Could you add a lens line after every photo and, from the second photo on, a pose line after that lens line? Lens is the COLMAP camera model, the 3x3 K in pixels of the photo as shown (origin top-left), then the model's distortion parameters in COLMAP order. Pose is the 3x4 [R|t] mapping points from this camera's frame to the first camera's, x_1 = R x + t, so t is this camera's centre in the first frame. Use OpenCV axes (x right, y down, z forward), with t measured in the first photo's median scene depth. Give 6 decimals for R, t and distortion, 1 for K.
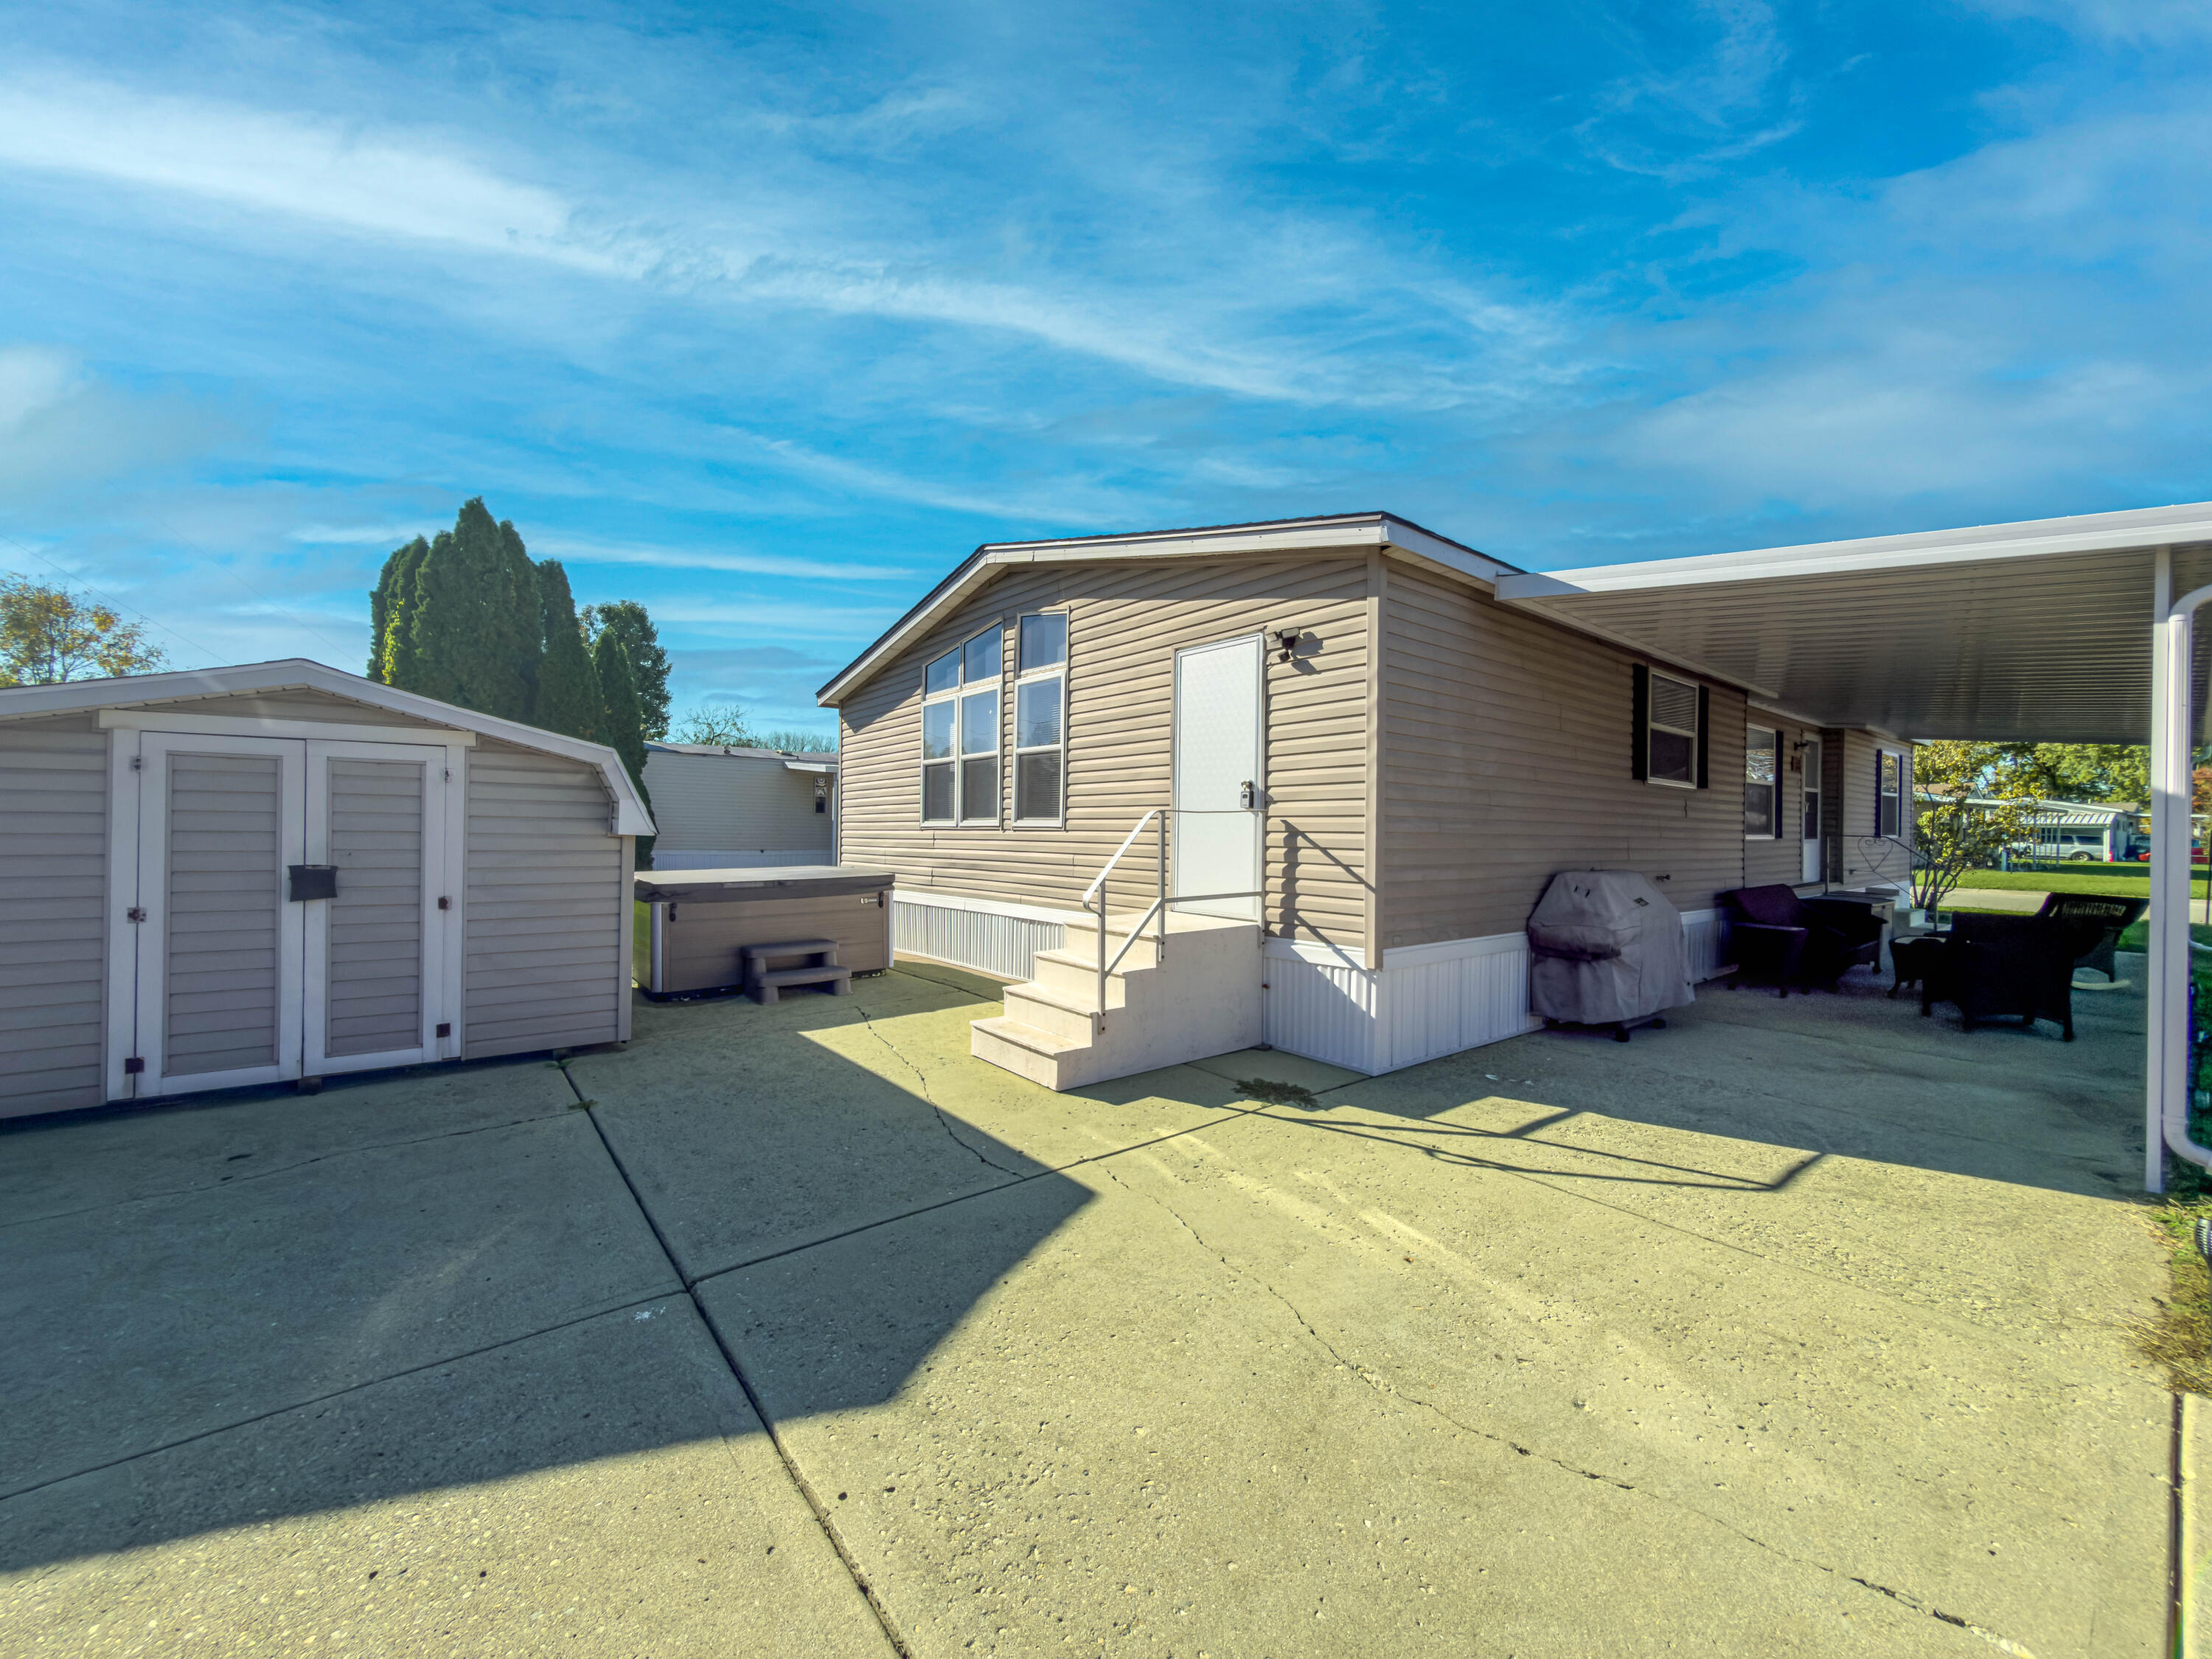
lens RADIAL K [[891.3, 0, 1097.5], [0, 891.3, 828.3], [0, 0, 1]] dist [0.000017, -0.000091]
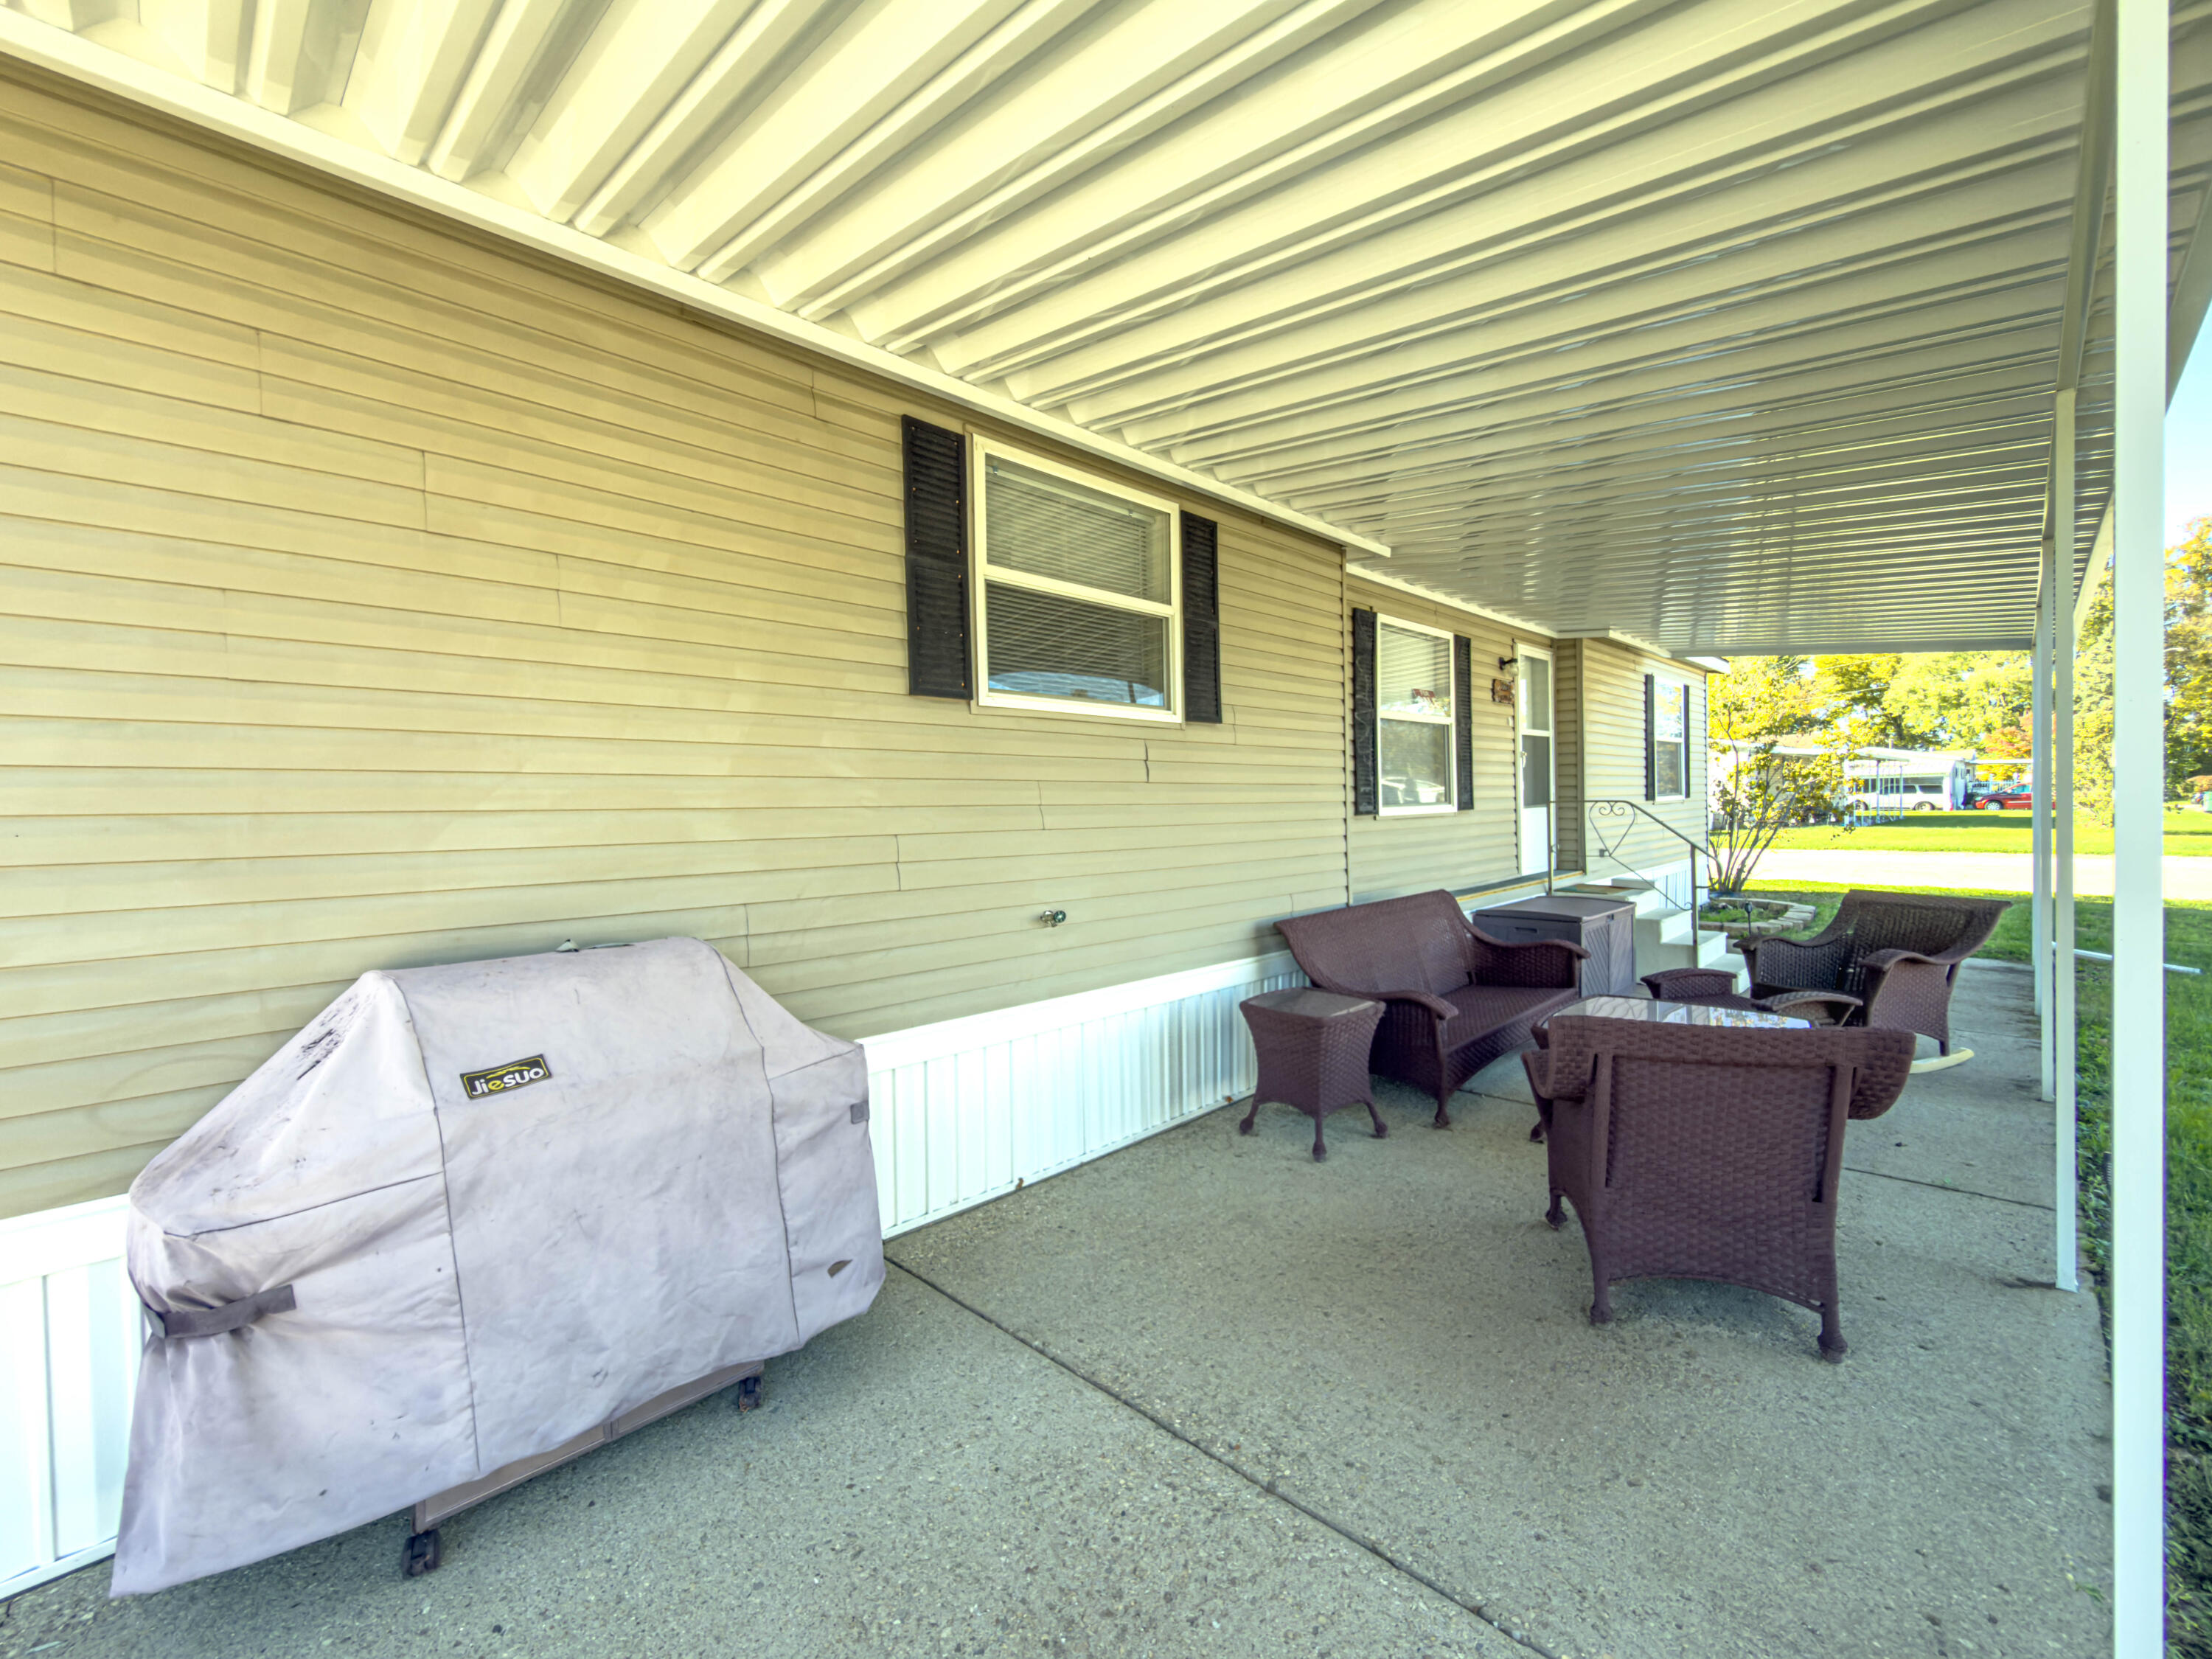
lens RADIAL K [[936.1, 0, 1106.0], [0, 936.1, 829.5], [0, 0, 1]] dist [0.000873, 0.000167]
pose [[0.992716, -0.037733, 0.114415, 0.402548], [0.035131, 0.999078, 0.024670, 0.000139], [-0.115241, -0.020470, 0.993127, 0.348124]]
